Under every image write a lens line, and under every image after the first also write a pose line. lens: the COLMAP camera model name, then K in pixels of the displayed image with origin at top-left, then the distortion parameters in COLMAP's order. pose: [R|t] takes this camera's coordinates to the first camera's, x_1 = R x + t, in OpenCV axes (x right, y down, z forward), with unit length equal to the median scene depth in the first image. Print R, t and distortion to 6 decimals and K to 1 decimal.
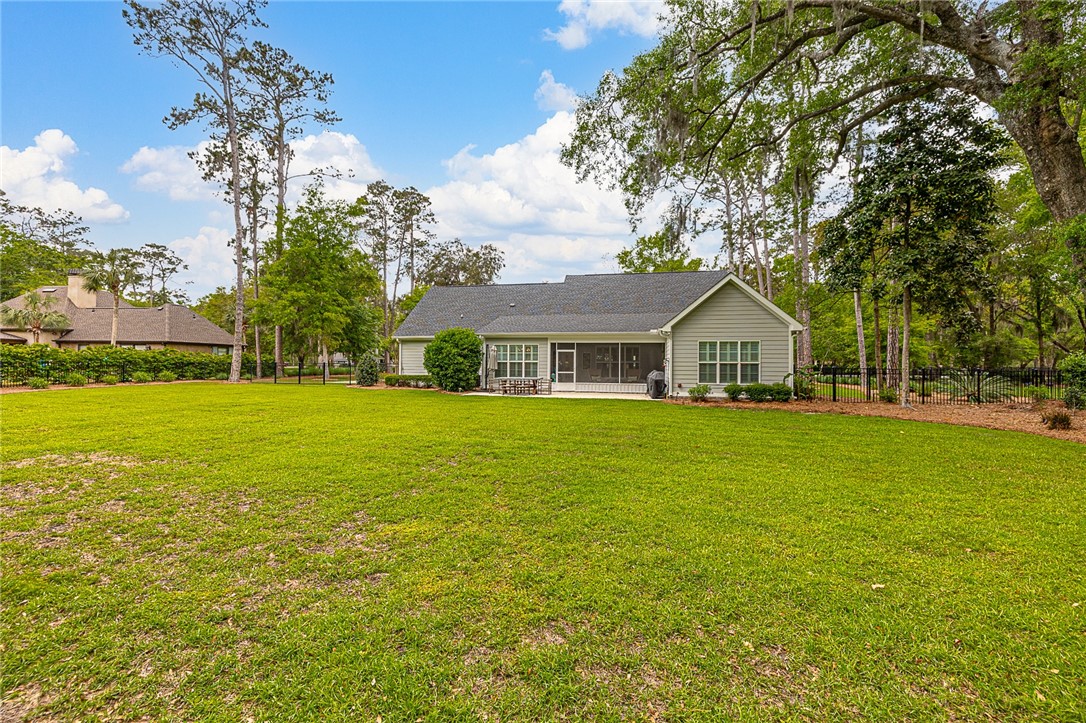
lens RADIAL K [[456.0, 0, 543.7], [0, 456.0, 359.9], [0, 0, 1]] dist [0.000362, -0.000281]
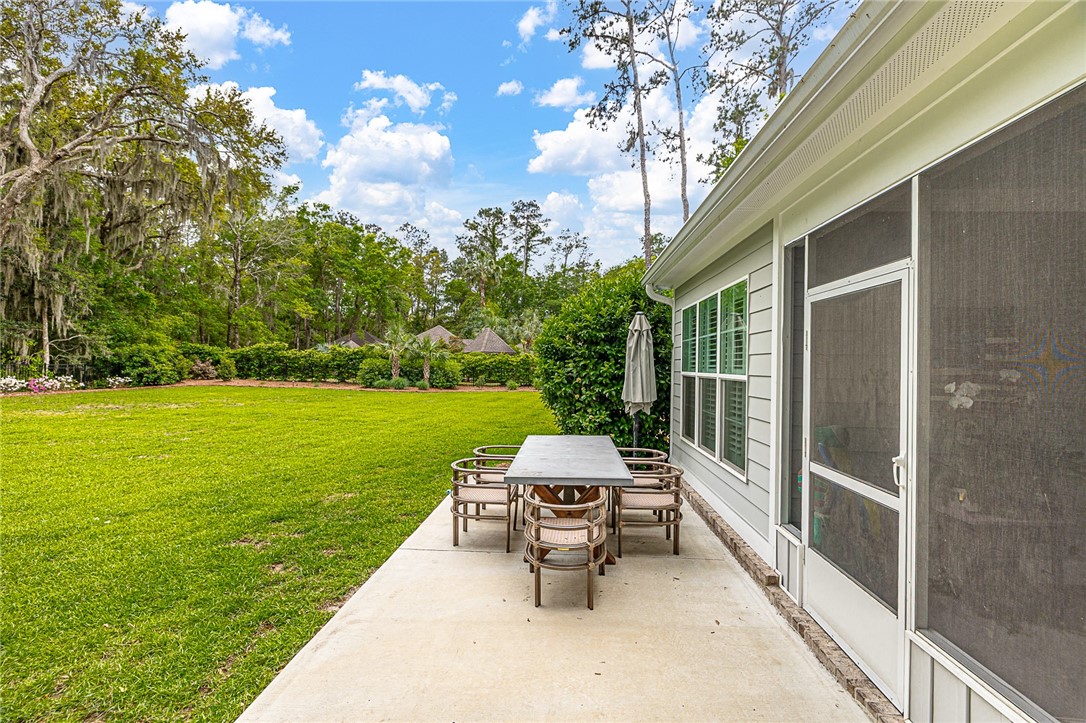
lens RADIAL K [[456.0, 0, 542.3], [0, 456.0, 356.1], [0, 0, 1]] dist [0.000362, -0.000281]
pose [[0.139103, -0.021863, -0.990037, 0.145866], [-0.010444, 0.999668, -0.023543, 0.000235], [0.990223, 0.013615, 0.138828, 0.906582]]
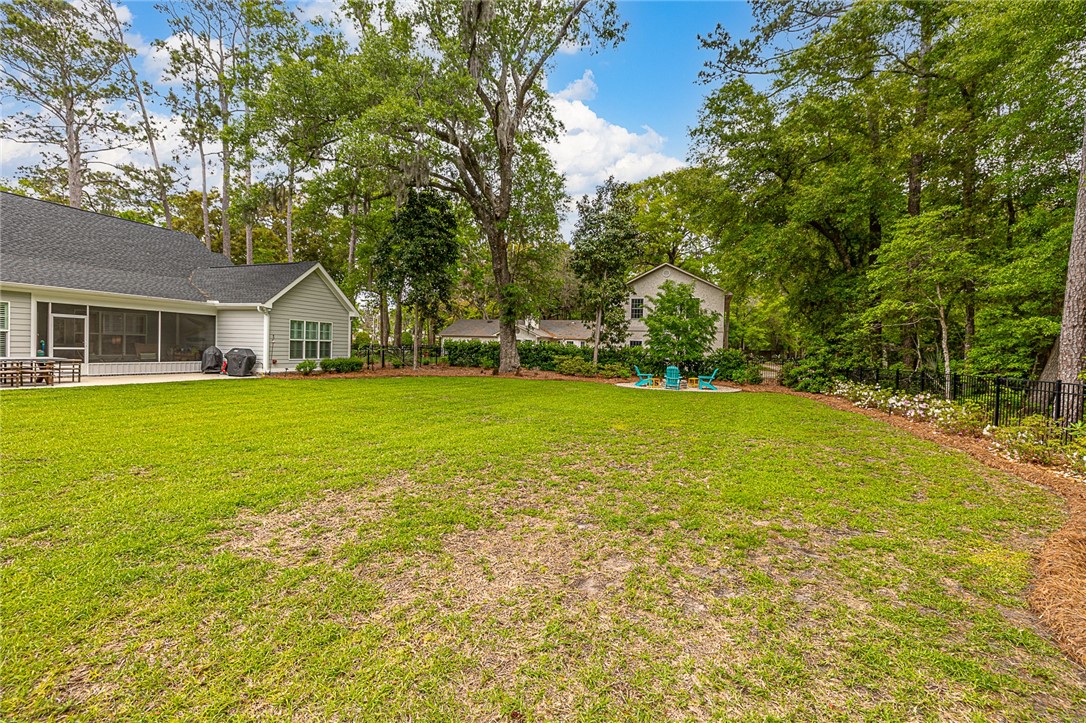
lens RADIAL K [[456.0, 0, 545.4], [0, 456.0, 358.3], [0, 0, 1]] dist [0.000362, -0.000281]
pose [[0.146850, -0.022600, 0.988901, -0.509117], [-0.035051, 0.998992, 0.028036, -0.001573], [-0.988538, -0.038779, 0.145909, 0.207803]]
